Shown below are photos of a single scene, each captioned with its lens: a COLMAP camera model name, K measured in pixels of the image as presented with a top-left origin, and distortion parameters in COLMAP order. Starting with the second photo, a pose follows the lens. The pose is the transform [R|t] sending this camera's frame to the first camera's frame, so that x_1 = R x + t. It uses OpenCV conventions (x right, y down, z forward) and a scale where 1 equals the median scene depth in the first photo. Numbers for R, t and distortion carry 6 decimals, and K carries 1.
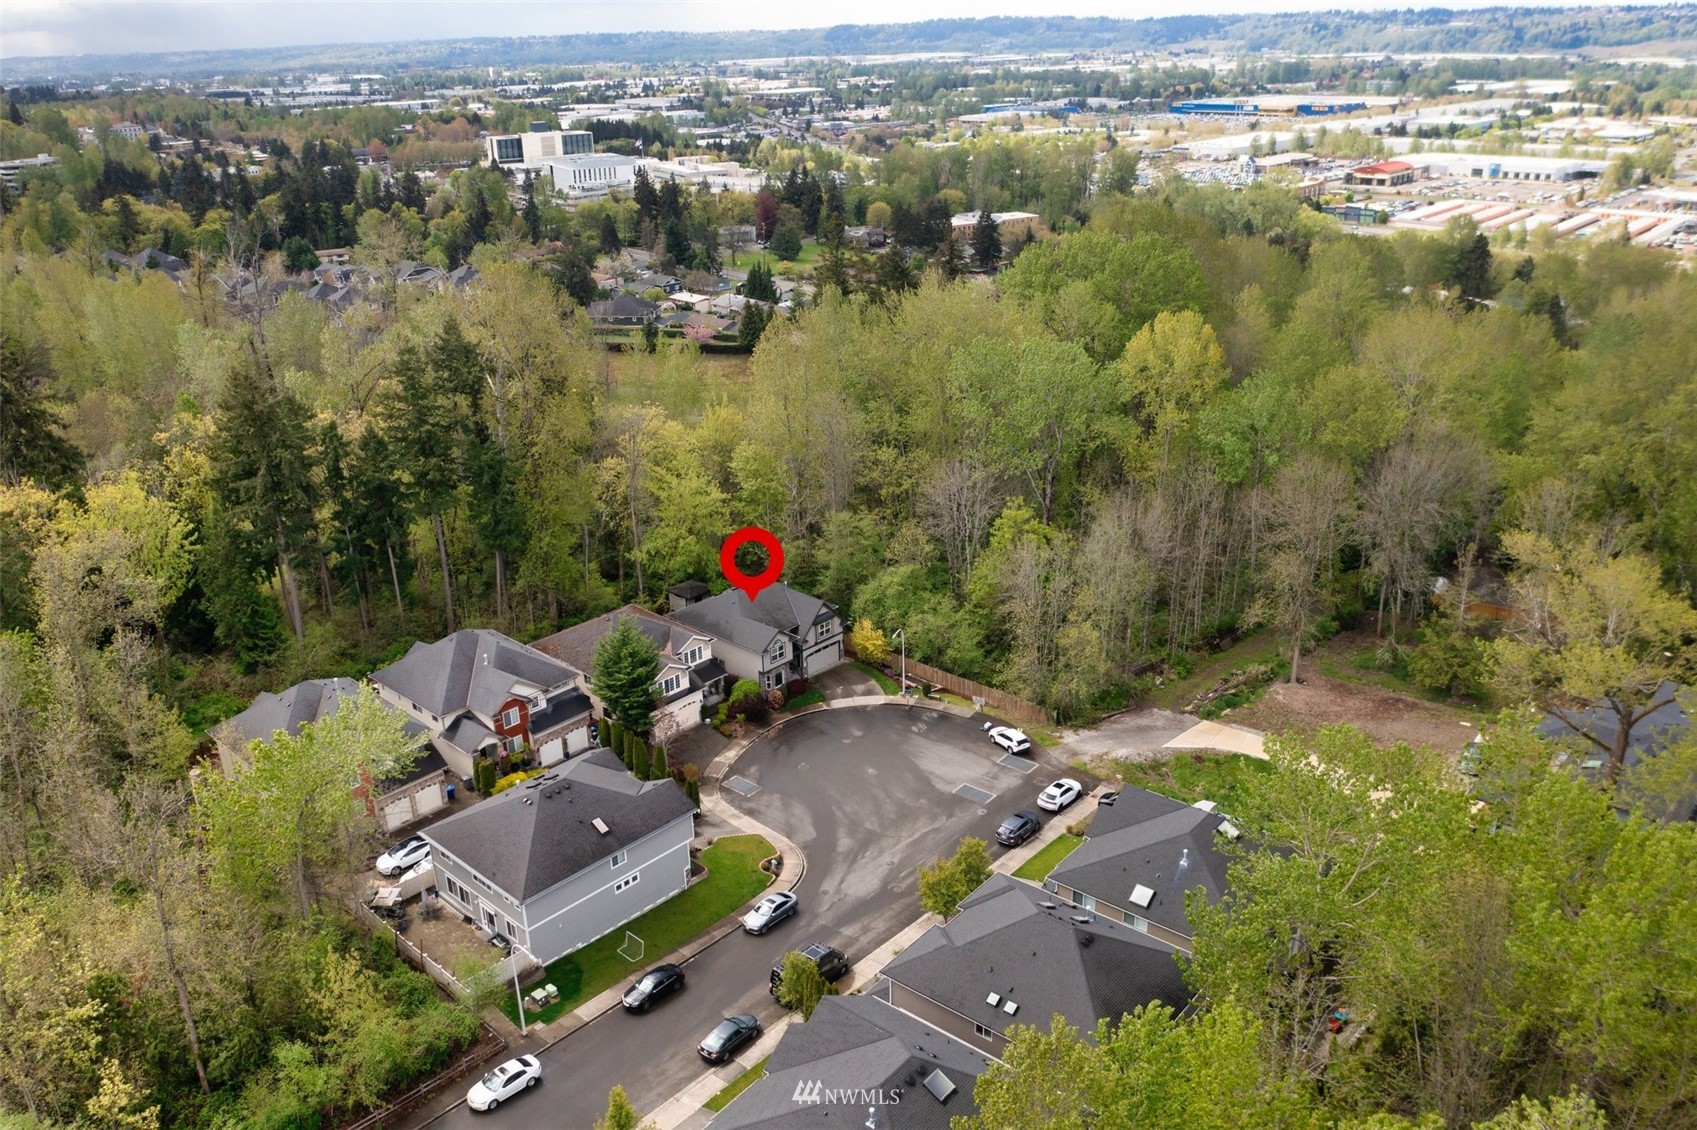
lens RADIAL K [[1356.4, 0, 809.6], [0, 1356.4, 536.9], [0, 0, 1]] dist [-0.040989, 0.008395]
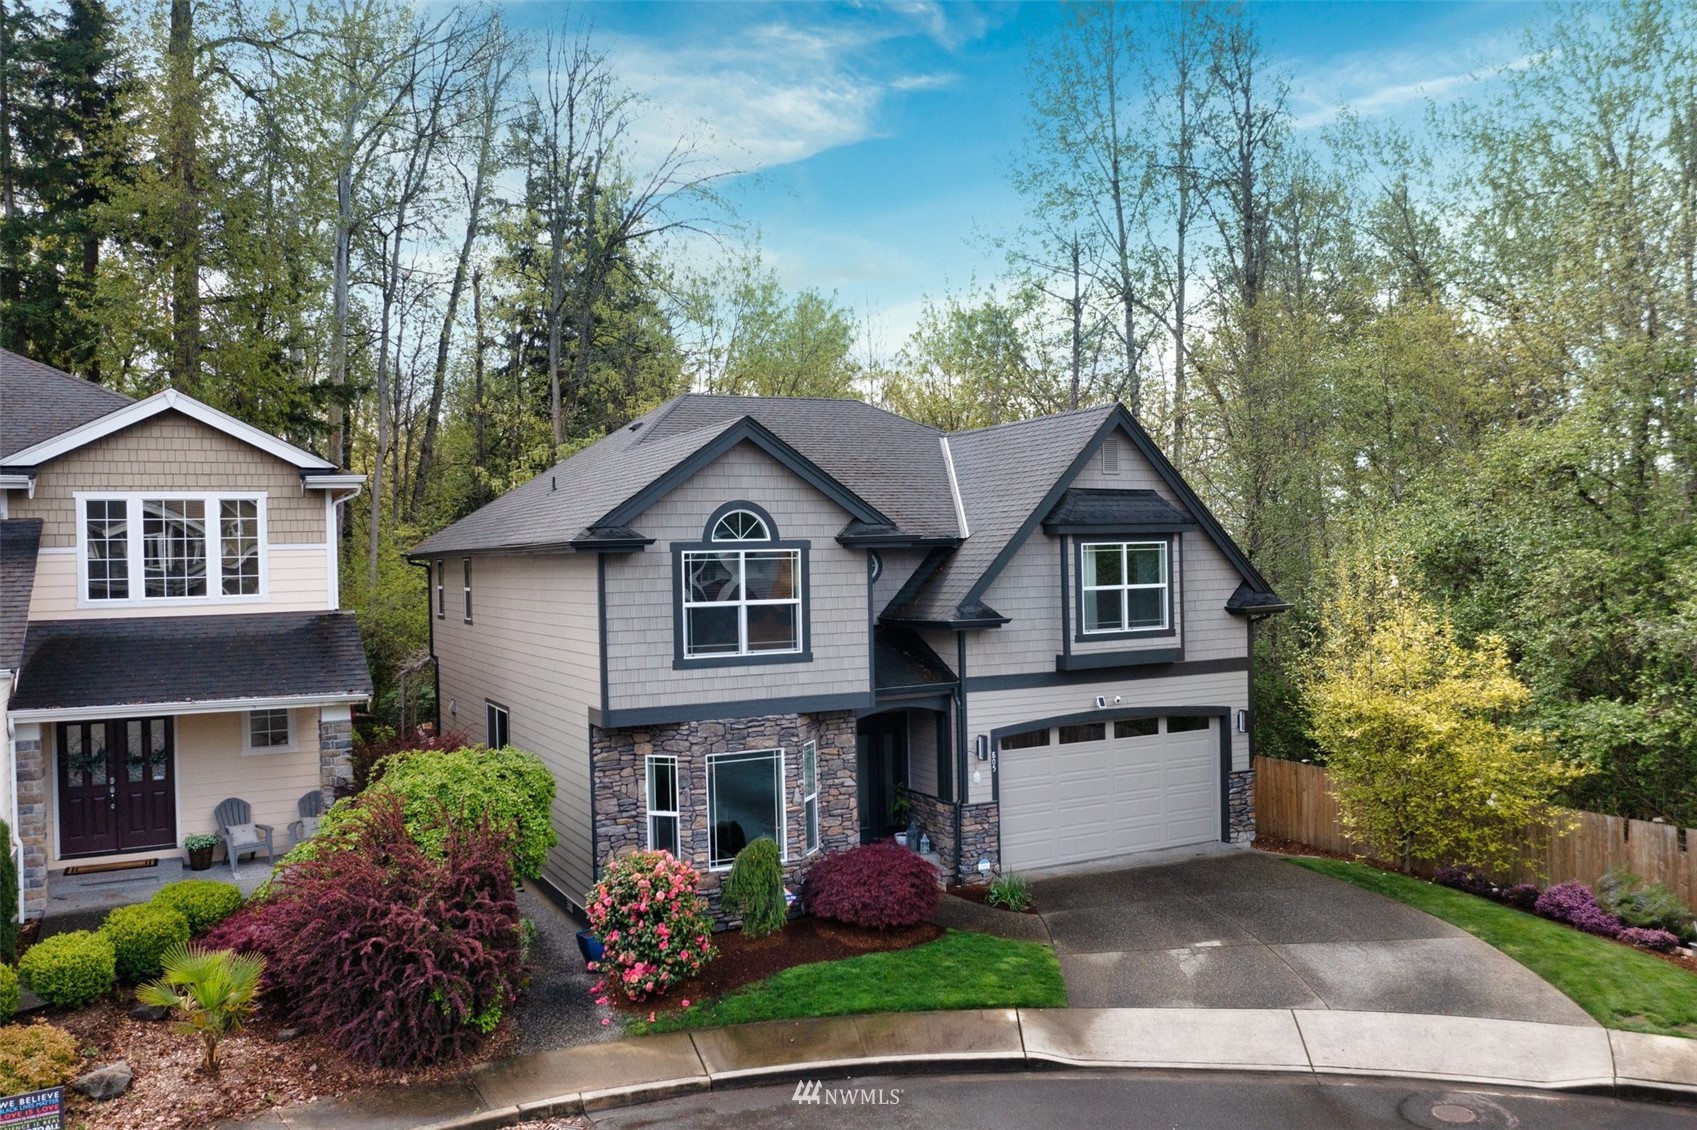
lens RADIAL K [[1356.4, 0, 809.6], [0, 1356.4, 536.9], [0, 0, 1]] dist [-0.040989, 0.008395]
pose [[0.941489, 0.008436, -0.336939, 0.031521], [-0.127161, 0.934698, -0.331919, 0.127236], [0.312136, 0.355344, 0.881080, 0.889314]]
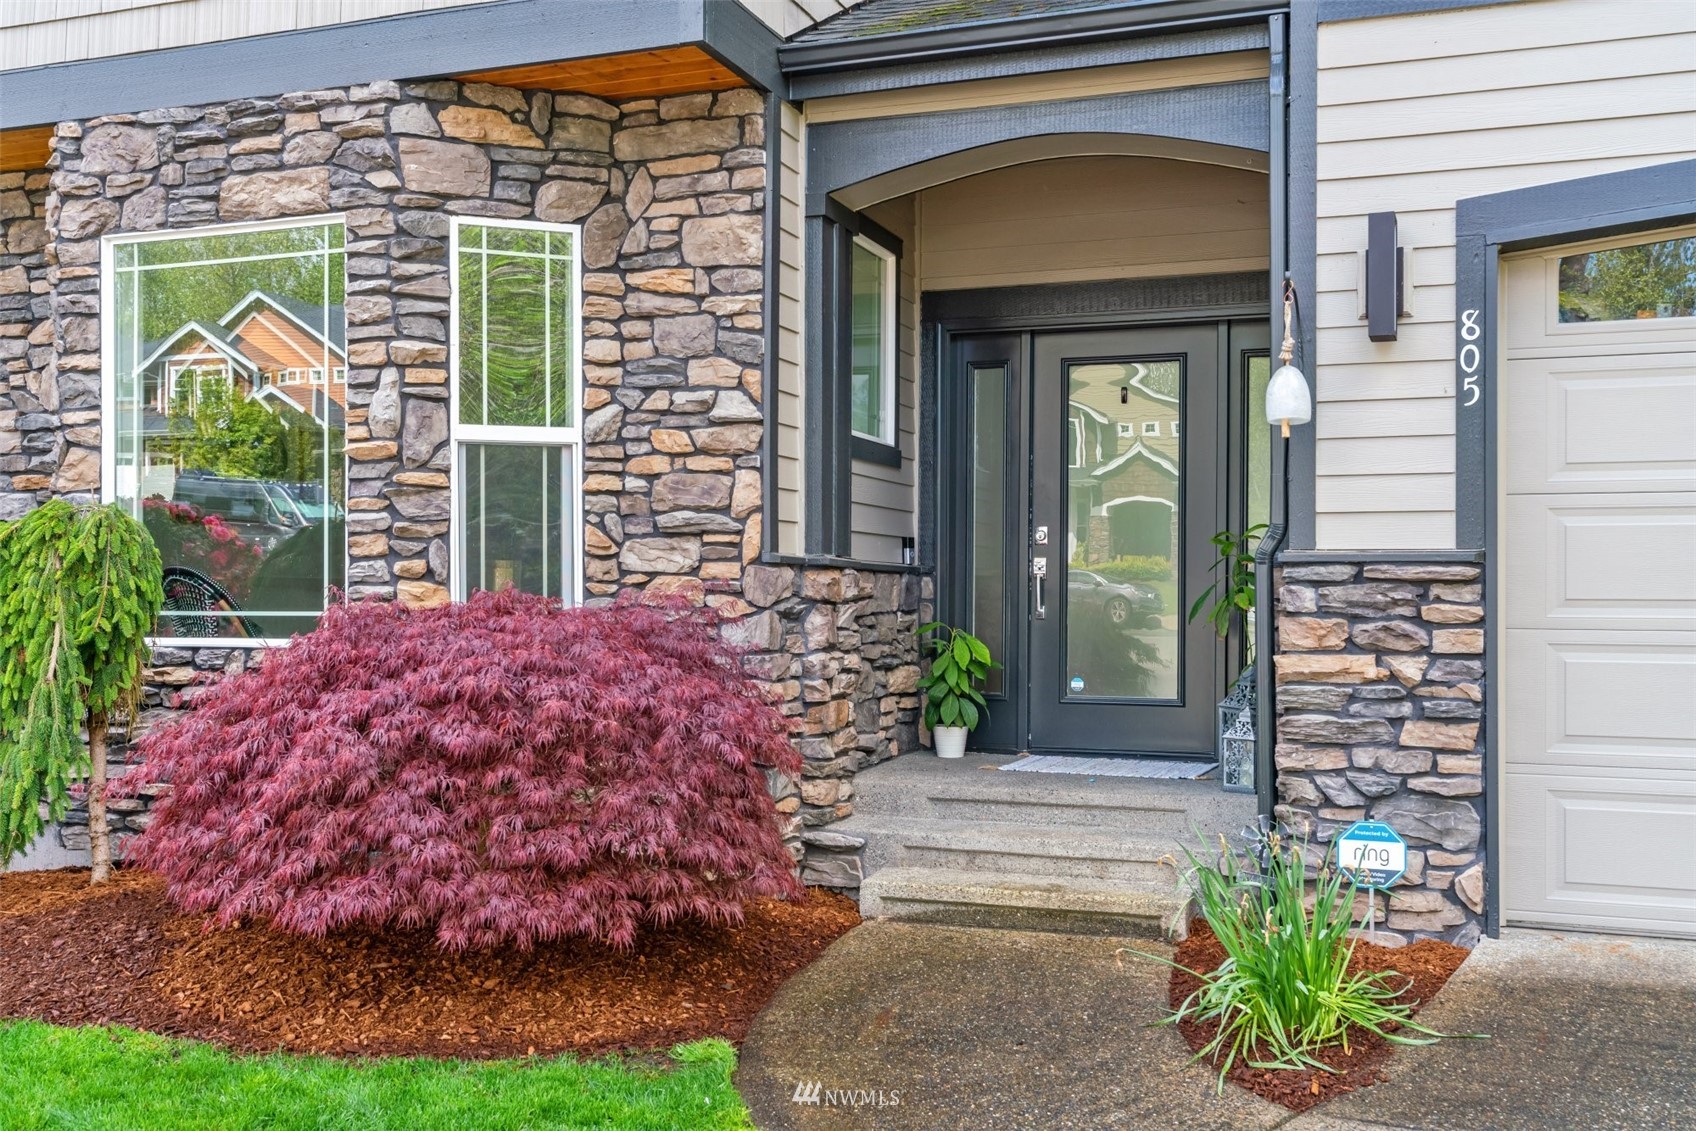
lens RADIAL K [[1640.3, 0, 848.0], [0, 1640.3, 565.5], [0, 0, 1]] dist [0.012278, 0.008812]
pose [[0.412662, 0.017593, -0.910715, 0.028323], [-0.342941, 0.929247, -0.137442, 0.111160], [0.843861, 0.369039, 0.389498, 1.022667]]
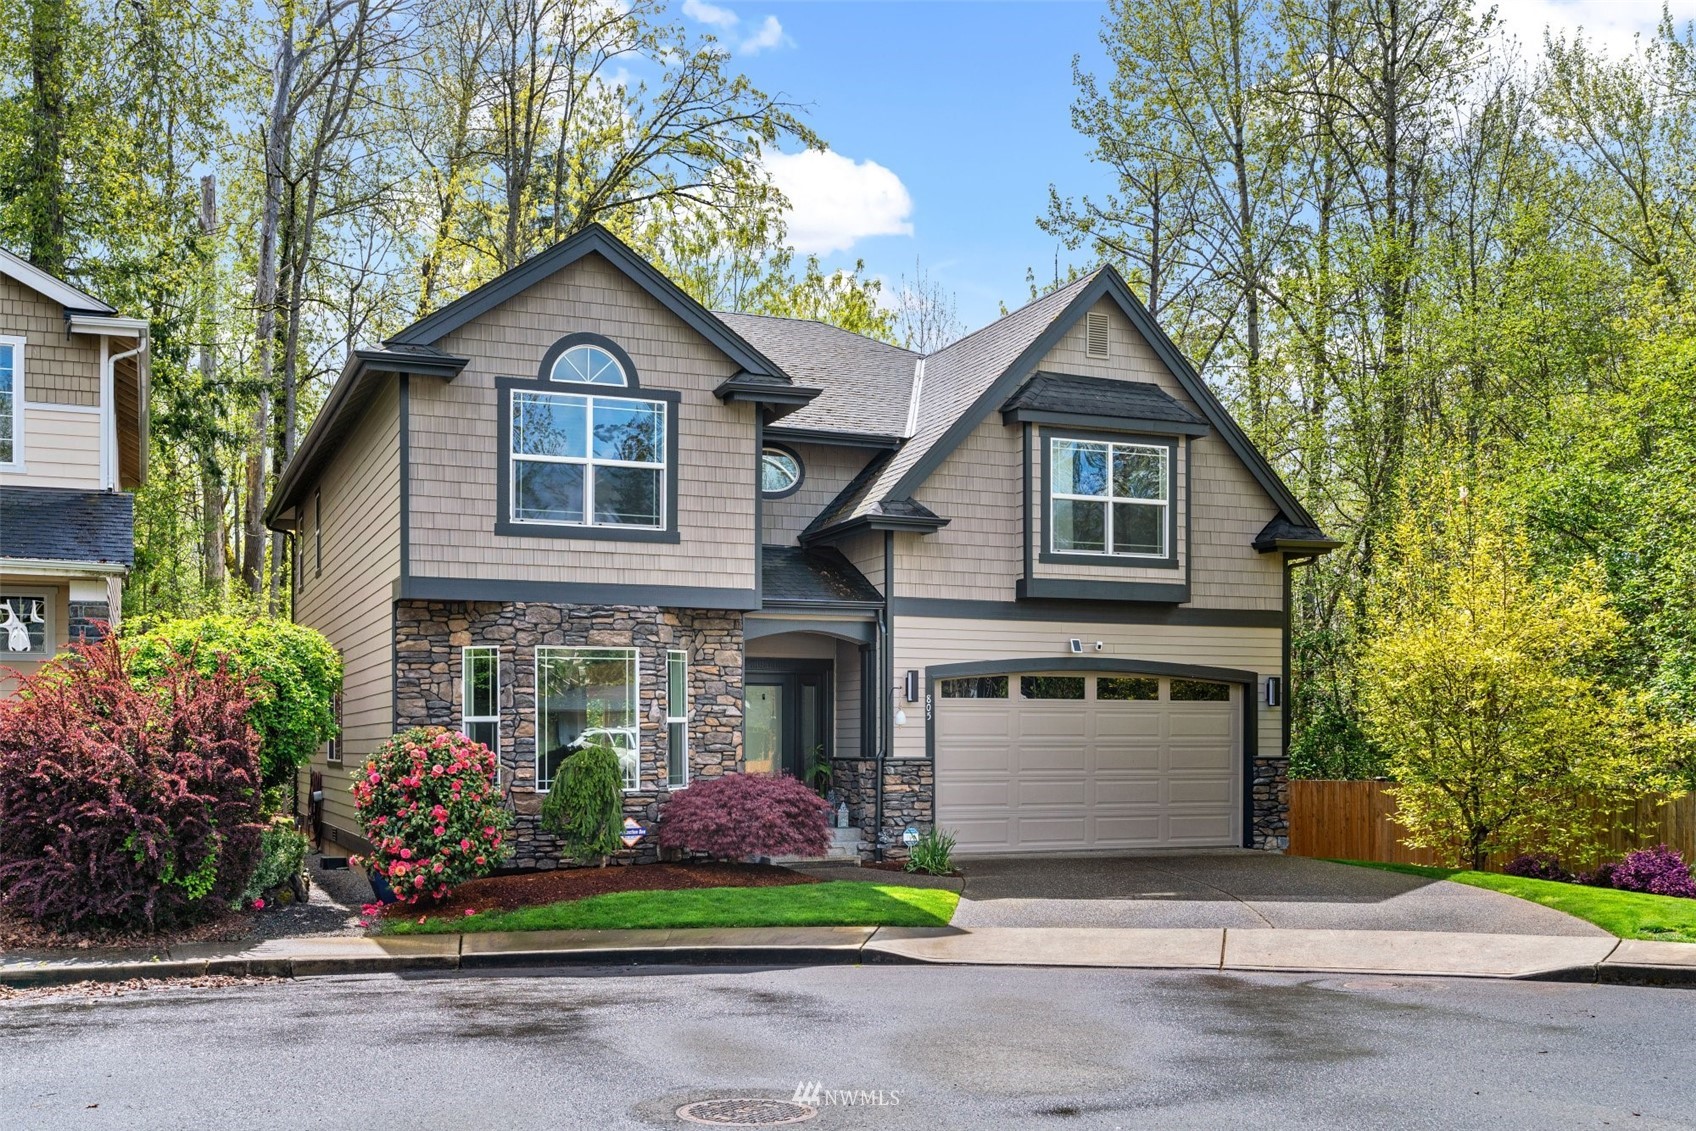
lens RADIAL K [[1737.4, 0, 837.6], [0, 1737.4, 715.7], [0, 0, 1]] dist [0.009872, 0.005482]
pose [[0.920489, 0.028093, -0.389758, 0.054045], [-0.168093, 0.928883, -0.330032, 0.152235], [0.352768, 0.369307, 0.859748, 0.904877]]
